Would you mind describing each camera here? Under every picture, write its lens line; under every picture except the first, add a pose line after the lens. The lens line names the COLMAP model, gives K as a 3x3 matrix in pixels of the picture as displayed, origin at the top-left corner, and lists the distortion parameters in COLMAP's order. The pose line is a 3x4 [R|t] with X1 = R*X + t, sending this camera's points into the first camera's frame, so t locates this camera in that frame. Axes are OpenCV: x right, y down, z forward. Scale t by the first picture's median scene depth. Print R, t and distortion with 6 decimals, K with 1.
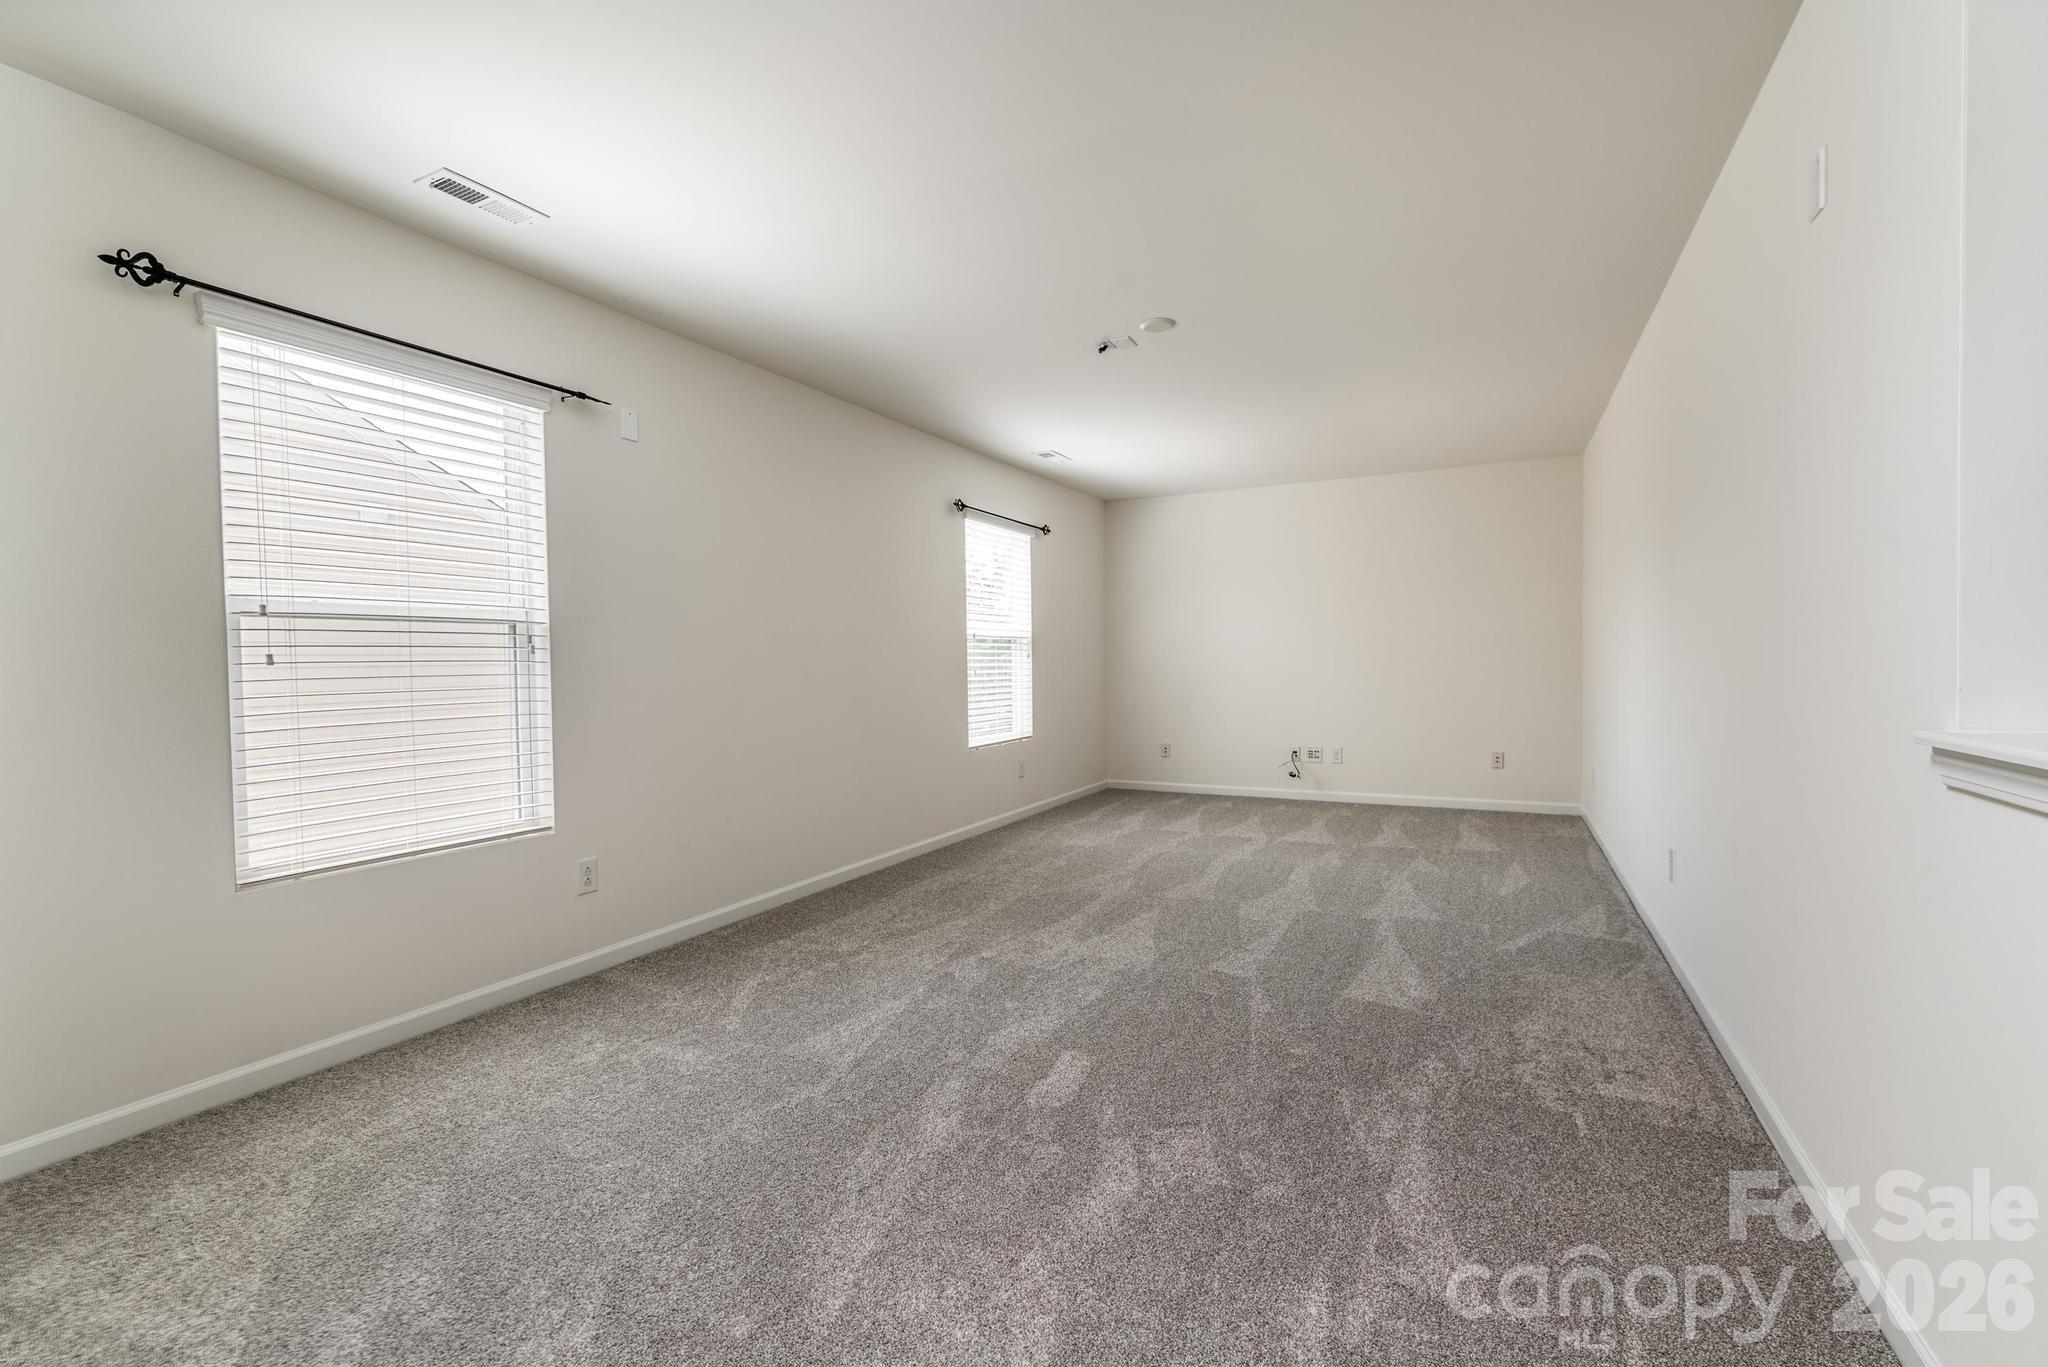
lens RADIAL K [[902.7, 0, 1027.6], [0, 902.7, 675.2], [0, 0, 1]] dist [-0.000057, 0.000718]
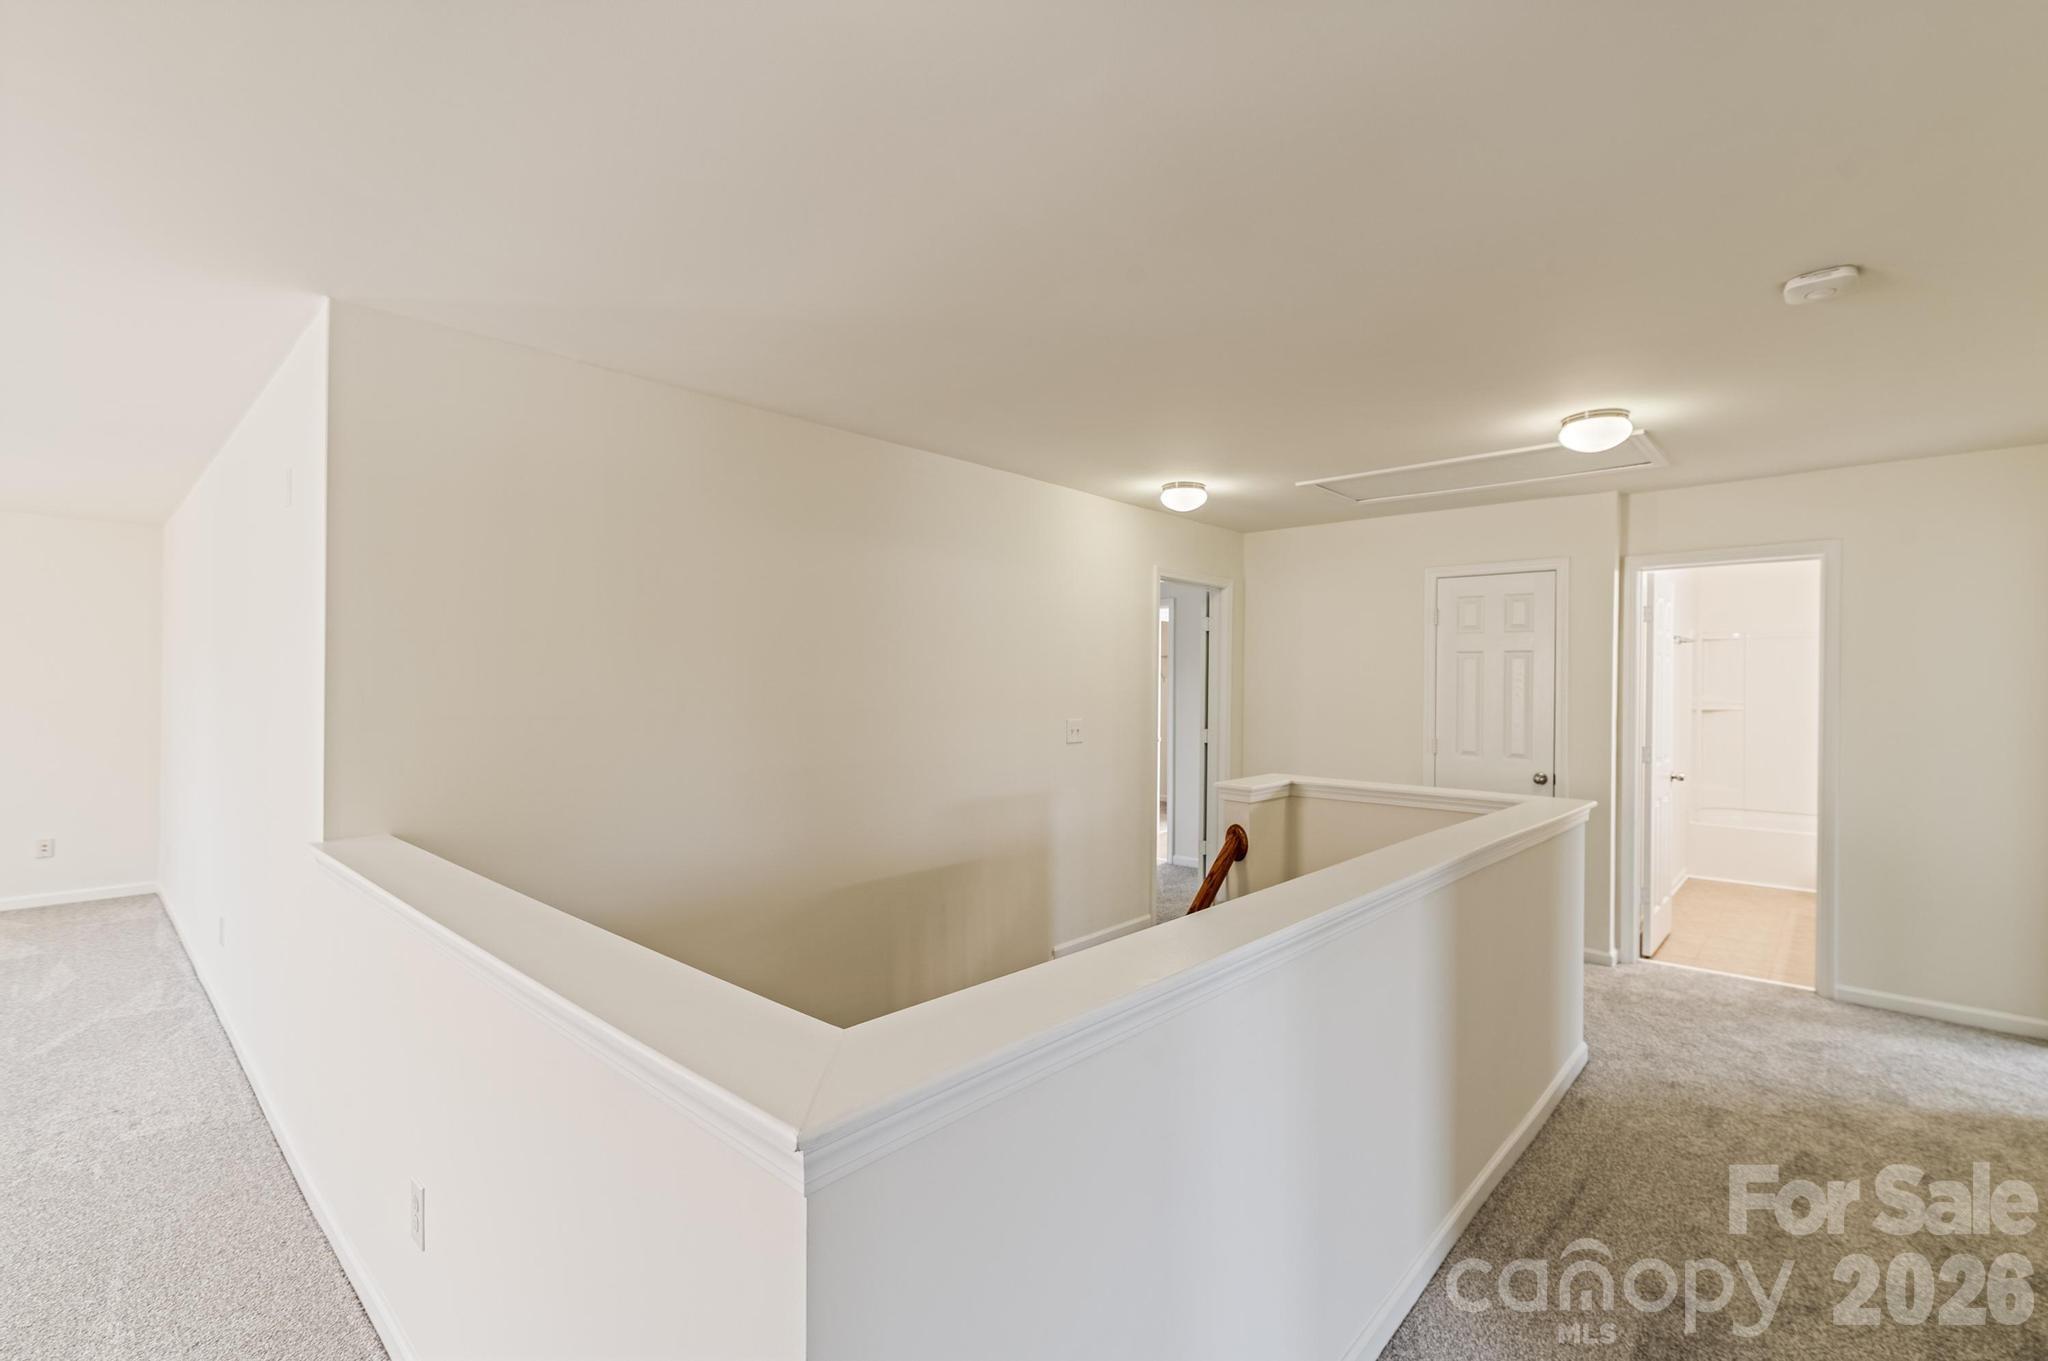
lens RADIAL K [[902.7, 0, 1027.6], [0, 902.7, 672.2], [0, 0, 1]] dist [-0.000057, 0.000718]
pose [[0.272608, 0.027131, 0.961743, -0.121294], [0.014559, 0.999372, -0.032320, -0.060079], [-0.962015, 0.022812, 0.272042, -0.285222]]
